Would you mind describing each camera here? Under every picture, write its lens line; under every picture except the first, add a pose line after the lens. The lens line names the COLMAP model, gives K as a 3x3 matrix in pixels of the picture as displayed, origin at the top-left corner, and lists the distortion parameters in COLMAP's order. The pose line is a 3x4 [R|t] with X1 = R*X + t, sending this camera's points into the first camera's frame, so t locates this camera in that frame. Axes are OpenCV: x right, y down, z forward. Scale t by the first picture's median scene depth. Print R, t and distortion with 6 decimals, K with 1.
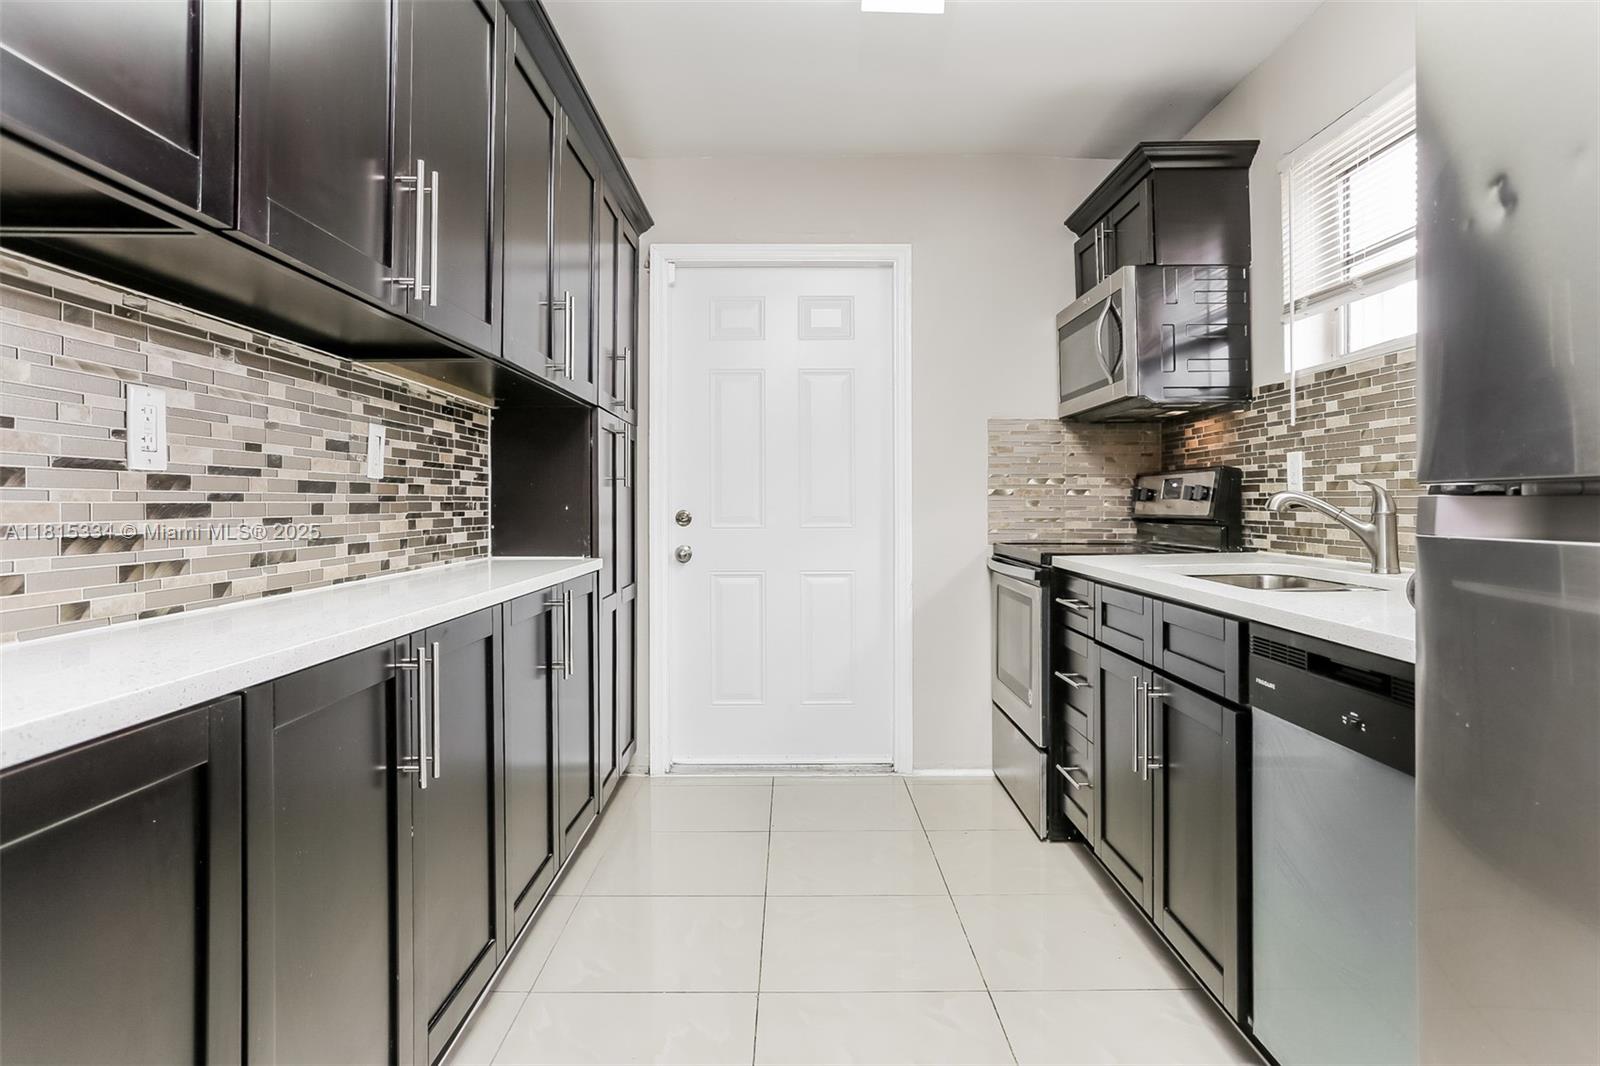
lens RADIAL K [[966.1, 0, 801.5], [0, 966.1, 523.4], [0, 0, 1]] dist [-0.054758, 0.003831]
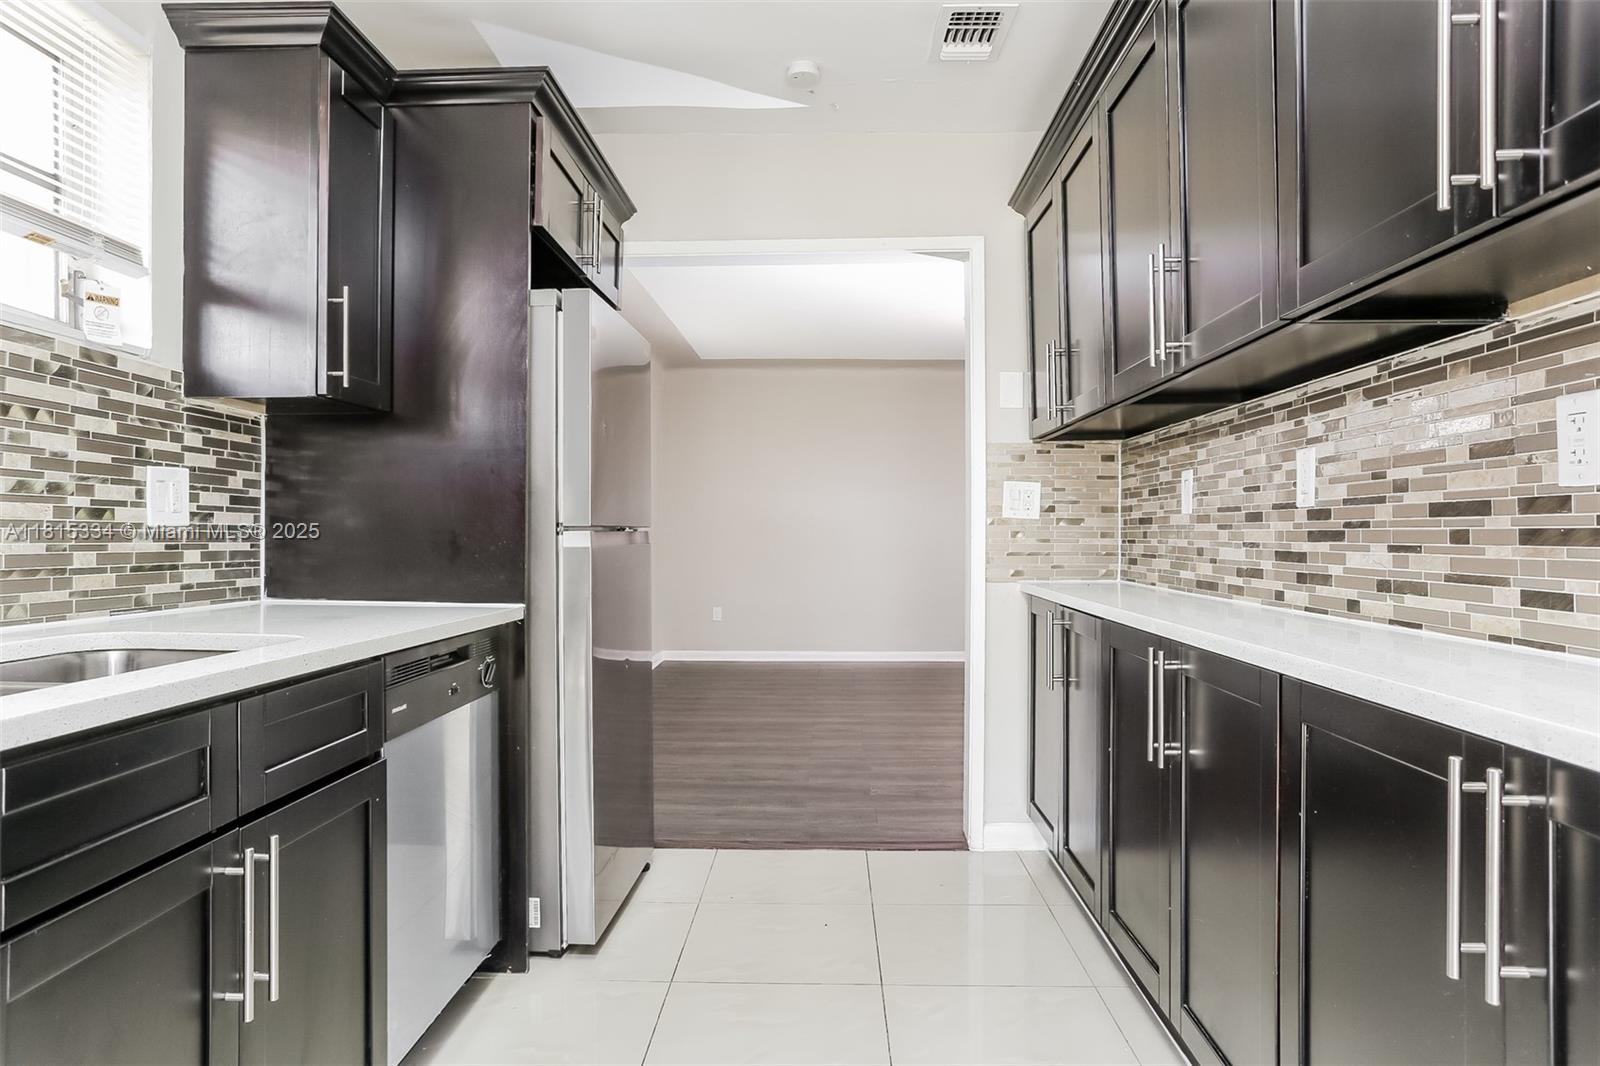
lens RADIAL K [[1013.1, 0, 790.7], [0, 1013.1, 531.6], [0, 0, 1]] dist [0.003111, 0.000480]
pose [[-0.999067, 0.007103, 0.042592, 0.009664], [0.007879, 0.999806, 0.018073, -0.041836], [-0.042456, 0.018392, -0.998929, 1.997902]]
